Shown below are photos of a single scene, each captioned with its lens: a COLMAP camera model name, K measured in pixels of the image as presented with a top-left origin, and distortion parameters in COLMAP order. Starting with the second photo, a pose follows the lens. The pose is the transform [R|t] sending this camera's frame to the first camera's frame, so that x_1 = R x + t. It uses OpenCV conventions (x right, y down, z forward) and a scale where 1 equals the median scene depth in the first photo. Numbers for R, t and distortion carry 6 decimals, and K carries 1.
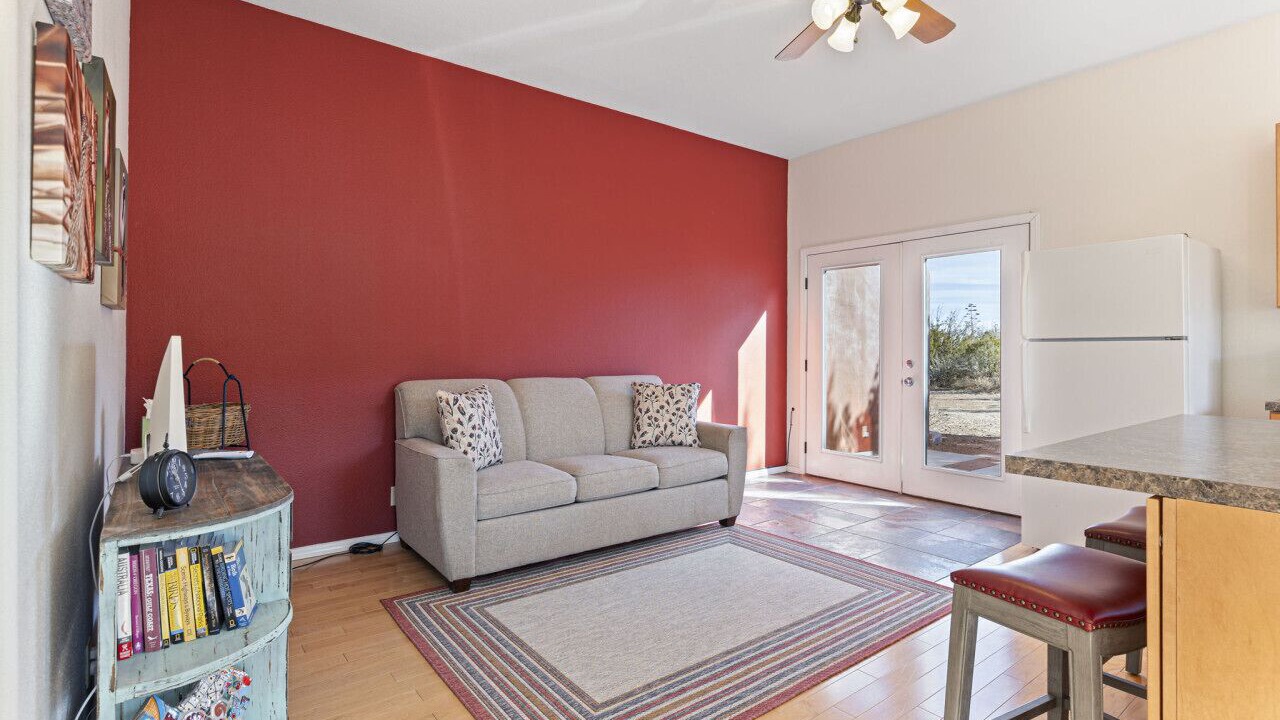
lens RADIAL K [[610.9, 0, 631.8], [0, 610.9, 344.4], [0, 0, 1]] dist [-0.002237, -0.000218]
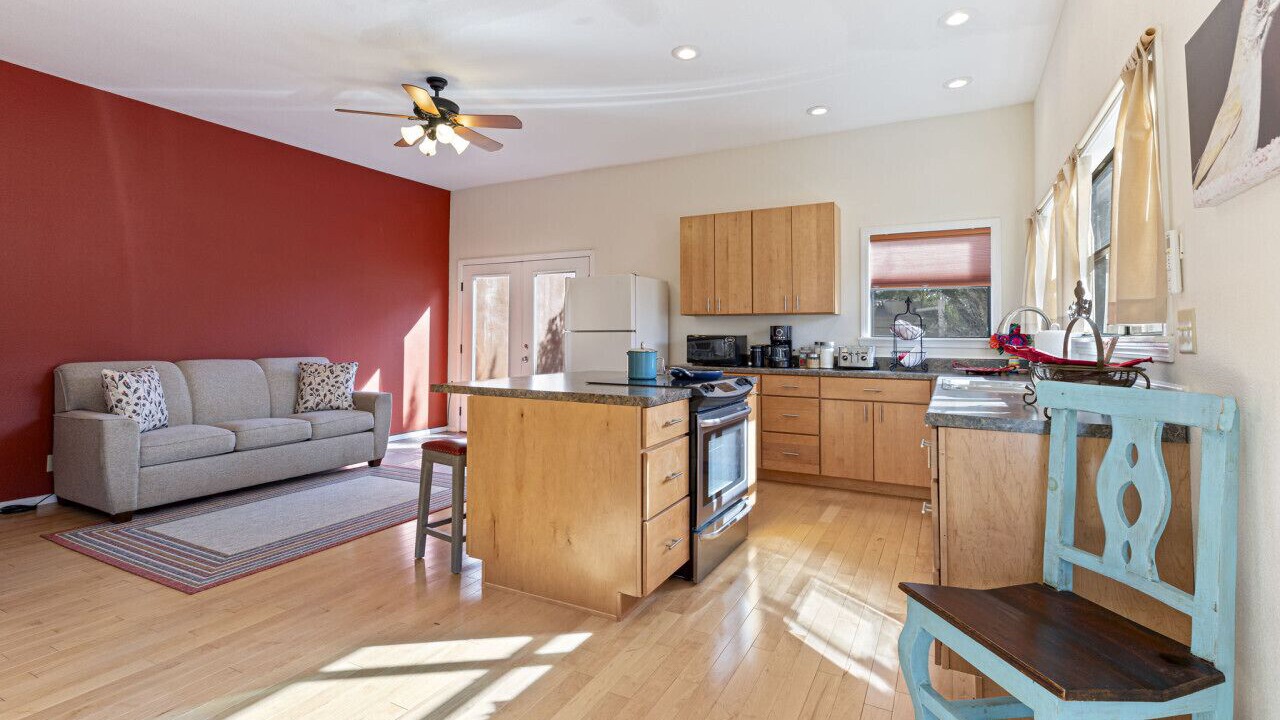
lens RADIAL K [[586.4, 0, 634.8], [0, 586.4, 321.0], [0, 0, 1]] dist [0.002391, 0.000533]
pose [[0.906110, 0.012860, 0.422847, 0.150002], [-0.005551, 0.999813, -0.018513, -0.006812], [-0.423006, 0.014428, 0.906012, -0.521131]]
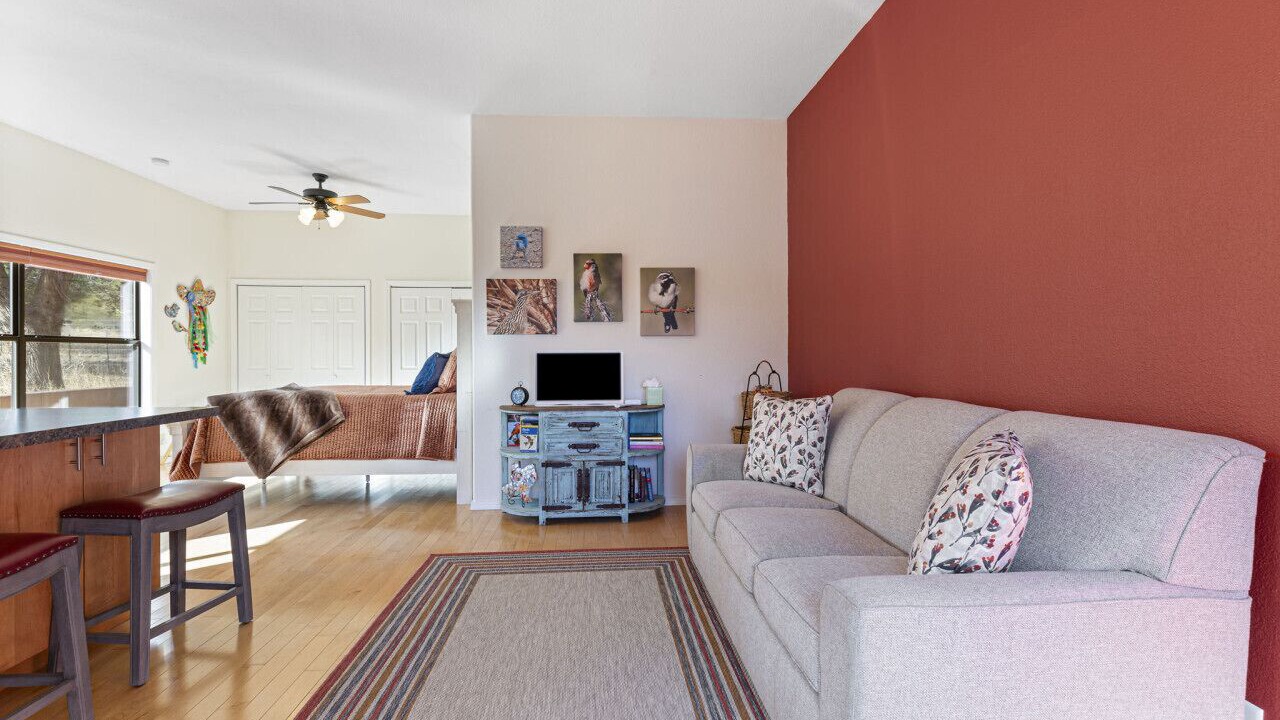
lens RADIAL K [[574.3, 0, 636.5], [0, 574.3, 361.1], [0, 0, 1]] dist [0.004399, 0.000691]
pose [[-0.542615, 0.004789, -0.839968, 0.585972], [0.008981, 0.999960, -0.000101, 0.017648], [0.839933, -0.007598, -0.542636, 1.283348]]
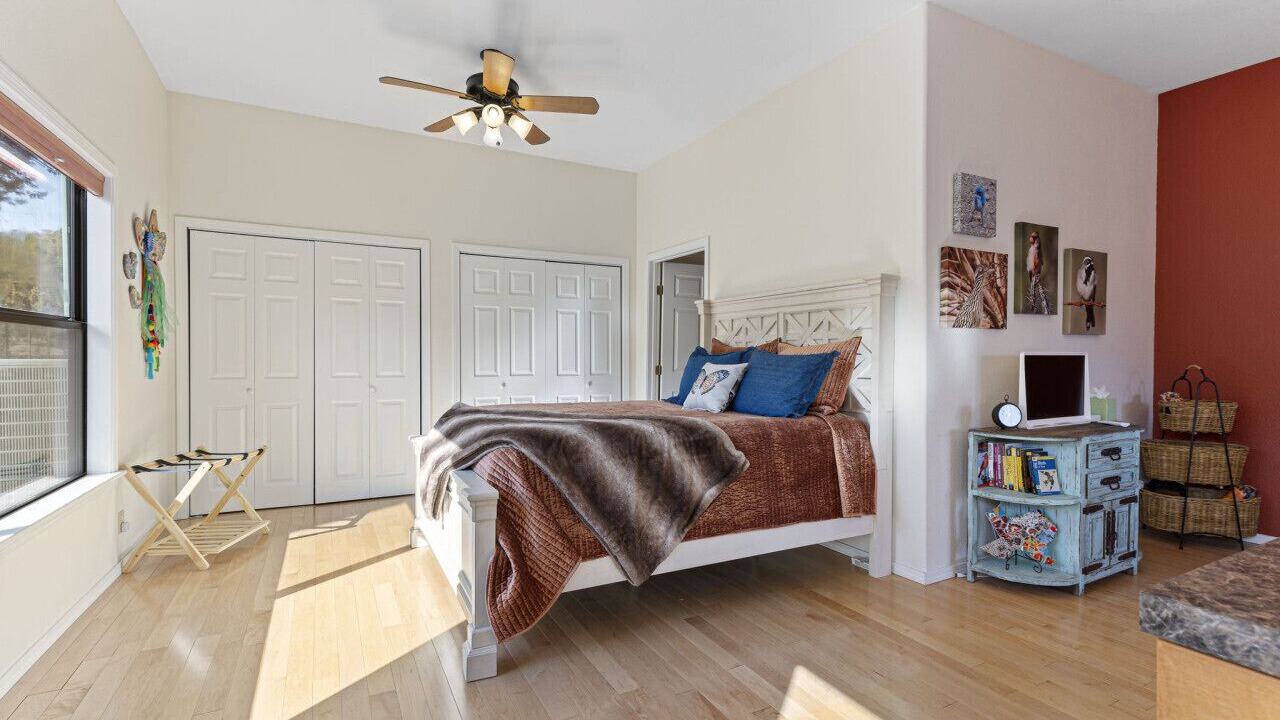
lens RADIAL K [[587.0, 0, 634.3], [0, 587.0, 364.1], [0, 0, 1]] dist [0.001069, 0.000109]
pose [[-0.160648, 0.007552, -0.986983, 0.657156], [0.006376, 0.999958, 0.006614, 0.002942], [0.986991, -0.005230, -0.160689, -0.005737]]
